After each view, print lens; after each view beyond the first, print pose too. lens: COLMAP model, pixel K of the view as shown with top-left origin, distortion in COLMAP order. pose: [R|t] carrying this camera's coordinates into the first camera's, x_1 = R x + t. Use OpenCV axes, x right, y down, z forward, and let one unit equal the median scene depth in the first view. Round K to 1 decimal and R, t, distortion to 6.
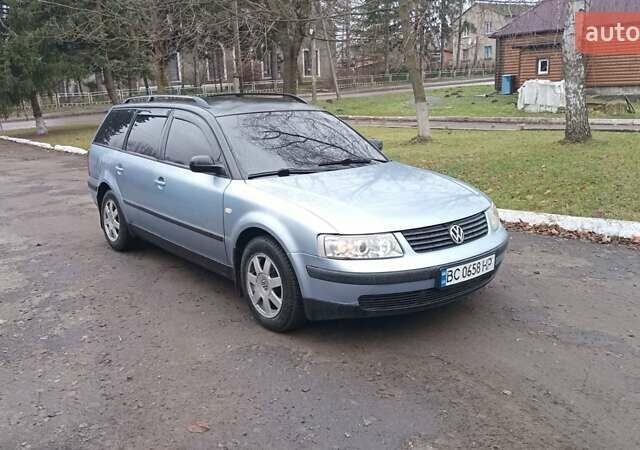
lens RADIAL K [[577.3, 0, 320.0], [0, 577.3, 225.0], [0, 0, 1]] dist [0.061651, -0.126732]
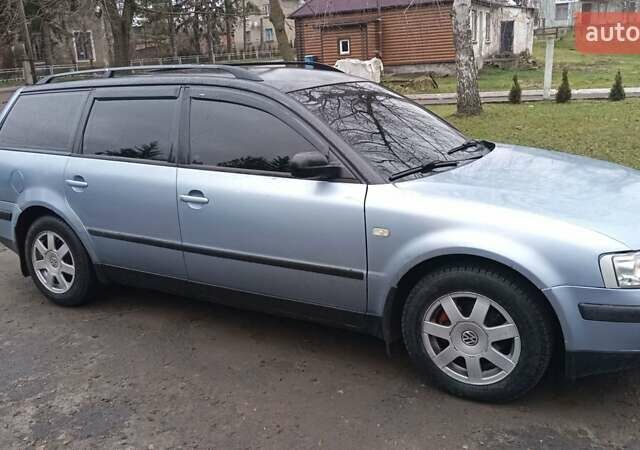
lens RADIAL K [[577.3, 0, 320.0], [0, 577.3, 225.0], [0, 0, 1]] dist [0.061651, -0.126732]
pose [[0.930343, -0.115886, 0.347898, -0.308049], [0.107144, 0.993255, 0.044334, -0.047691], [-0.350689, -0.003971, 0.936484, 0.283081]]
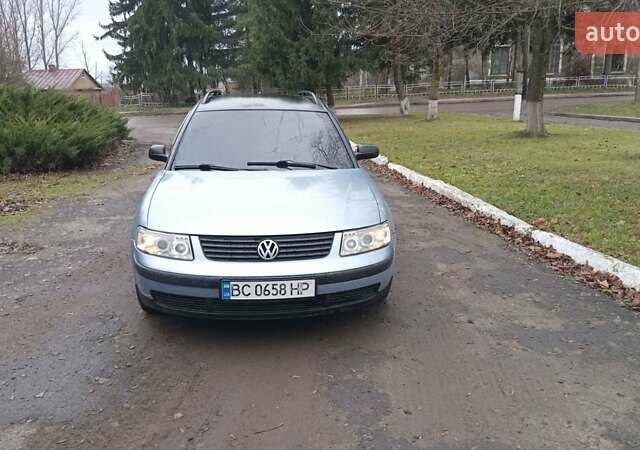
lens RADIAL K [[577.3, 0, 320.0], [0, 577.3, 225.0], [0, 0, 1]] dist [0.061651, -0.126732]
pose [[0.842940, 0.151100, -0.516354, 0.483062], [-0.145289, 0.988025, 0.051944, -0.051921], [0.518019, 0.031235, 0.854799, 0.149141]]
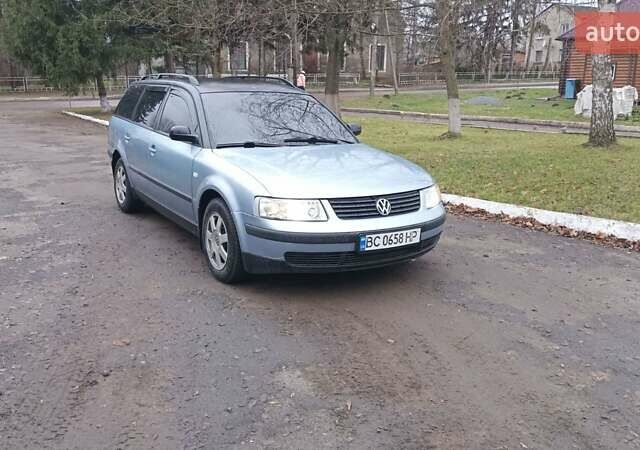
lens RADIAL K [[577.3, 0, 320.0], [0, 577.3, 225.0], [0, 0, 1]] dist [0.061651, -0.126732]
pose [[0.992066, 0.074306, -0.101408, 0.141820], [-0.073438, 0.997224, 0.012270, 0.028516], [0.102039, -0.004725, 0.994769, -0.072322]]
